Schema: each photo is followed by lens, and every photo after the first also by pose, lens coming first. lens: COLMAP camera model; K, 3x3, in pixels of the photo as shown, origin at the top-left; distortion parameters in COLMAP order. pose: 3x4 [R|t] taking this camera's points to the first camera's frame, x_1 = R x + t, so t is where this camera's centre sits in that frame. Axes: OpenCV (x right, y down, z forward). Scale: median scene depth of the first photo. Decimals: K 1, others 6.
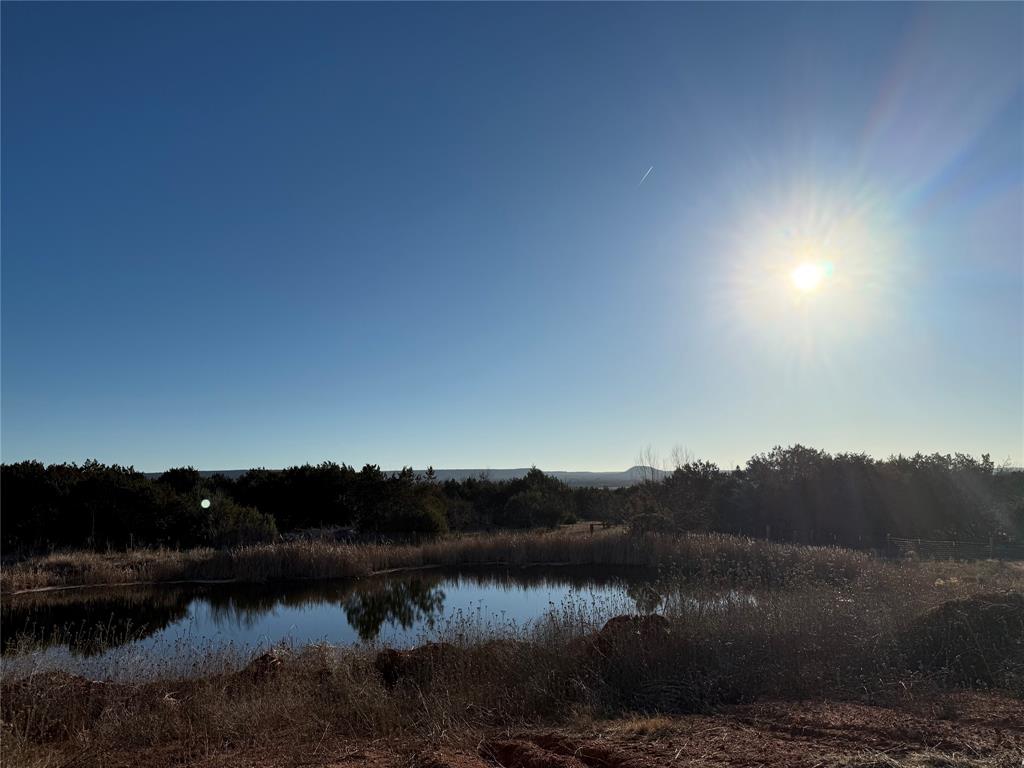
lens RADIAL K [[718.1, 0, 501.3], [0, 718.1, 372.4], [0, 0, 1]] dist [0.065525, -0.085600]
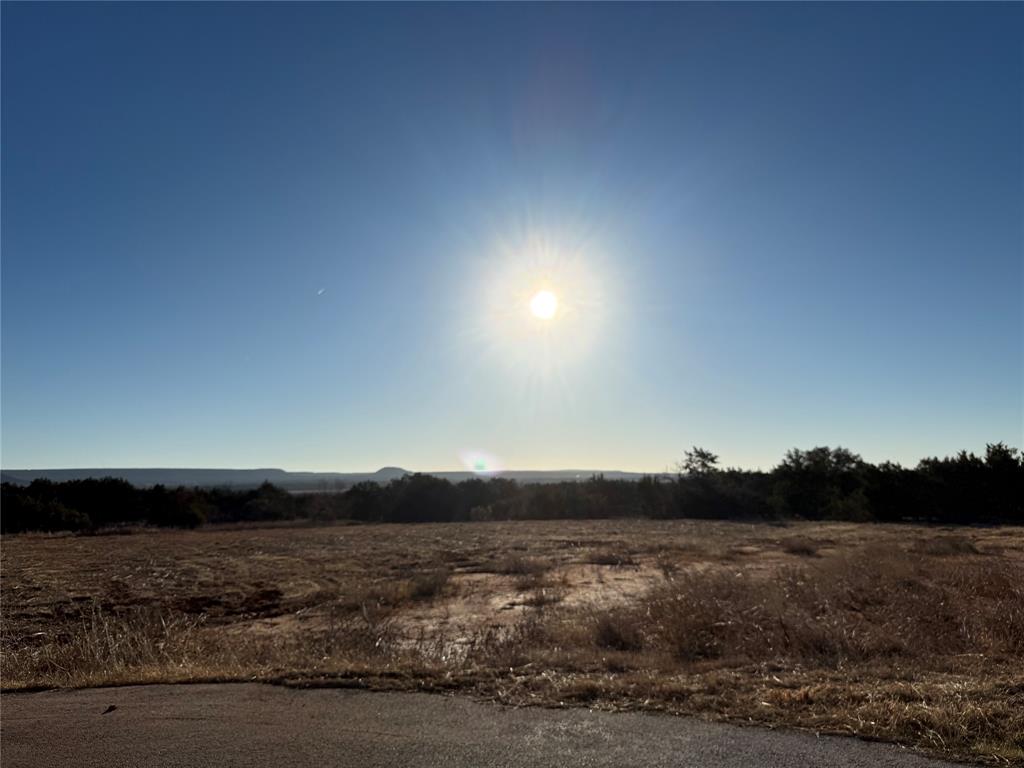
lens RADIAL K [[718.1, 0, 513.6], [0, 718.1, 366.8], [0, 0, 1]] dist [0.065525, -0.085600]
pose [[0.937037, 0.065380, 0.343056, -0.002586], [-0.061989, 0.997859, -0.020854, -0.162807], [-0.343685, -0.001725, 0.939083, -0.887522]]
